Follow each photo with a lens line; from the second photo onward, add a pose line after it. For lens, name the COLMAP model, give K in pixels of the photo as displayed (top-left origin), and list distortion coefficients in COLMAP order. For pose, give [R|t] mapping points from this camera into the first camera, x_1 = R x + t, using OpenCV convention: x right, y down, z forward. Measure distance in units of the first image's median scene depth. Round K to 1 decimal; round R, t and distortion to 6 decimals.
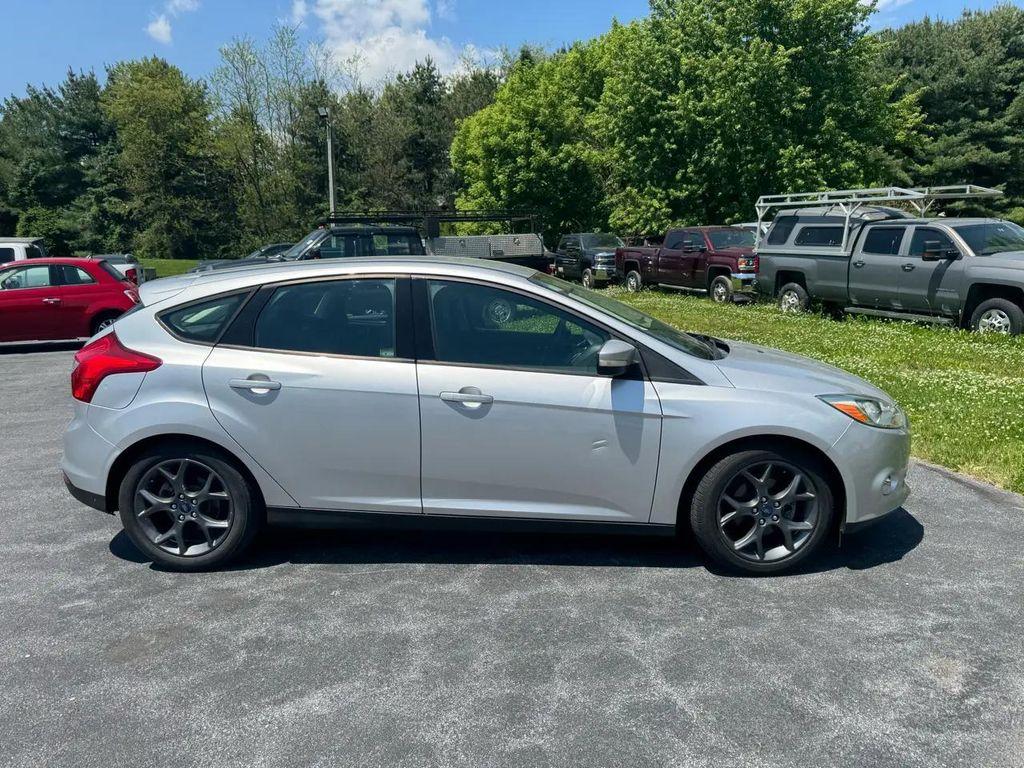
lens RADIAL K [[714.3, 0, 520.5], [0, 714.3, 387.3], [0, 0, 1]] dist [0.061950, -0.085560]
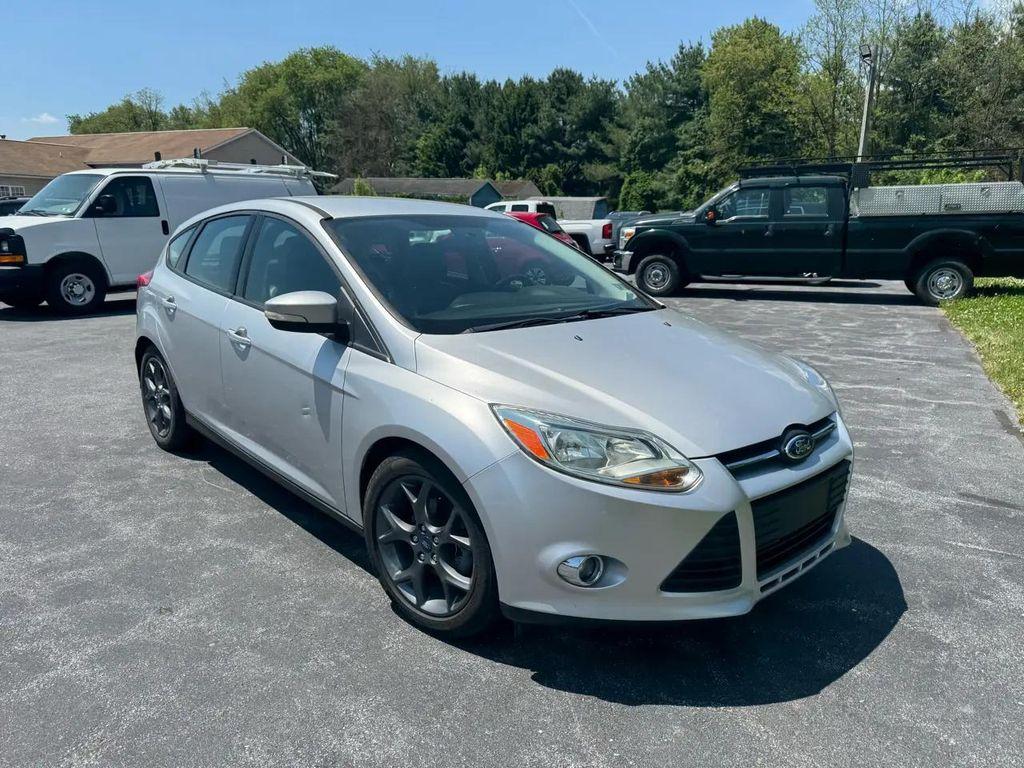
lens RADIAL K [[718.4, 0, 519.7], [0, 718.4, 389.9], [0, 0, 1]] dist [0.048247, -0.070216]
pose [[0.712843, 0.176502, -0.678750, 0.113414], [-0.138308, 0.984186, 0.110673, -0.009976], [0.687551, 0.014985, 0.725982, 0.068594]]
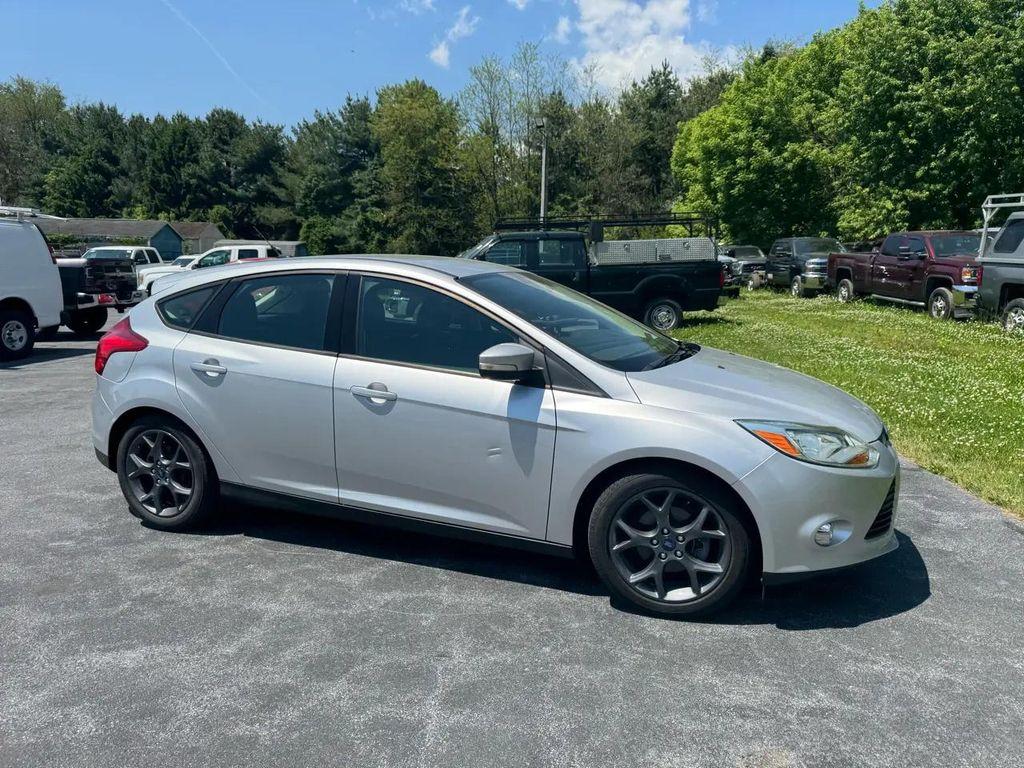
lens RADIAL K [[719.2, 0, 521.2], [0, 719.2, 383.0], [0, 0, 1]] dist [0.038075, -0.050314]
pose [[0.947794, 0.064806, -0.312229, 0.055996], [-0.069267, 0.997593, -0.003207, -0.001441], [0.311269, 0.024667, 0.950002, 0.012125]]
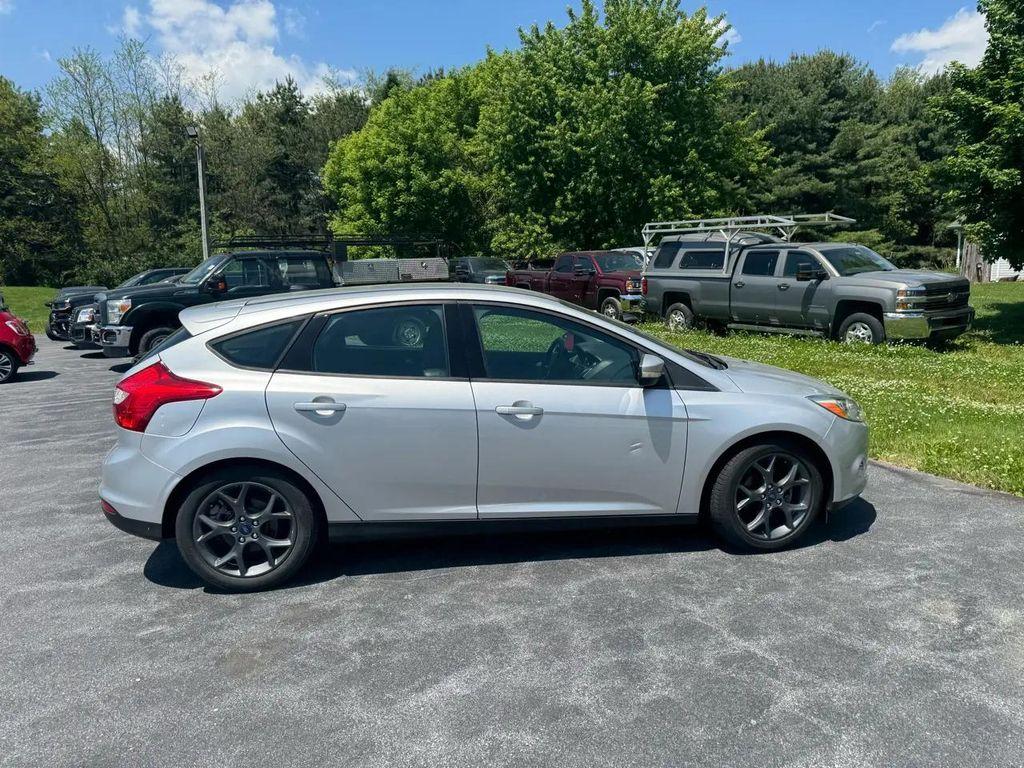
lens RADIAL K [[717.0, 0, 522.1], [0, 717.0, 388.8], [0, 0, 1]] dist [0.051746, -0.070299]
pose [[0.982586, -0.036376, 0.182212, -0.034643], [0.041486, 0.998843, -0.024307, 0.001038], [-0.181117, 0.031443, 0.982959, -0.012036]]
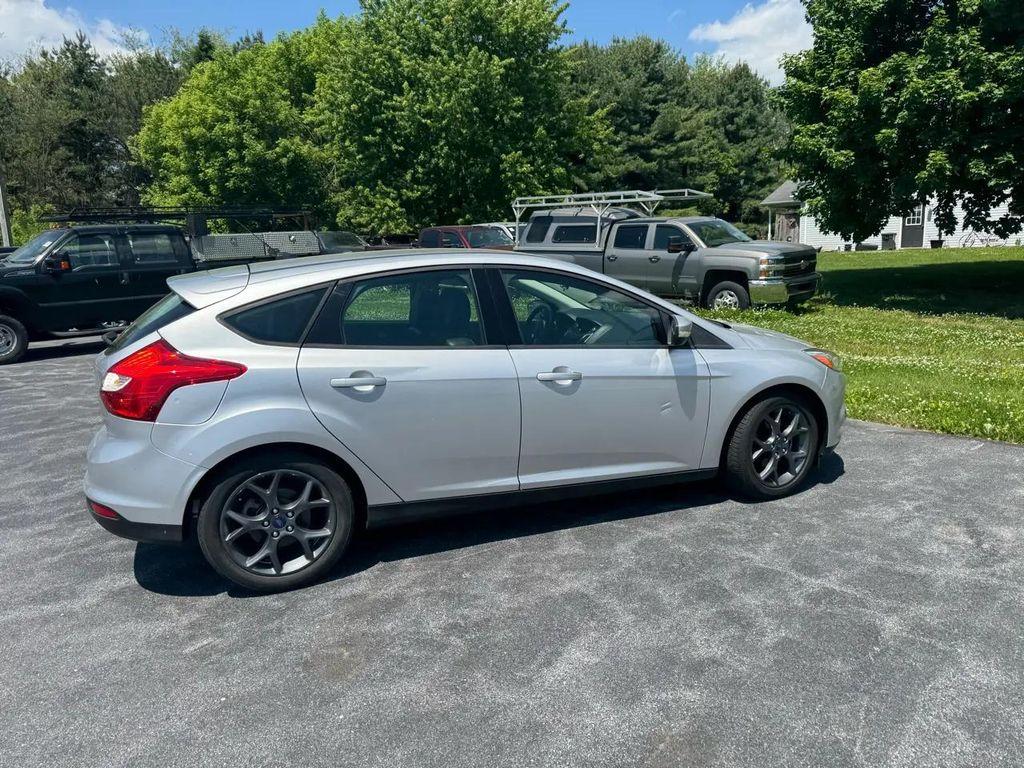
lens RADIAL K [[714.3, 0, 520.5], [0, 714.3, 387.3], [0, 0, 1]] dist [0.061950, -0.085560]
pose [[0.914358, -0.092705, 0.394151, -0.071140], [0.092677, 0.995512, 0.019153, 0.000650], [-0.394157, 0.019016, 0.918846, 0.003323]]
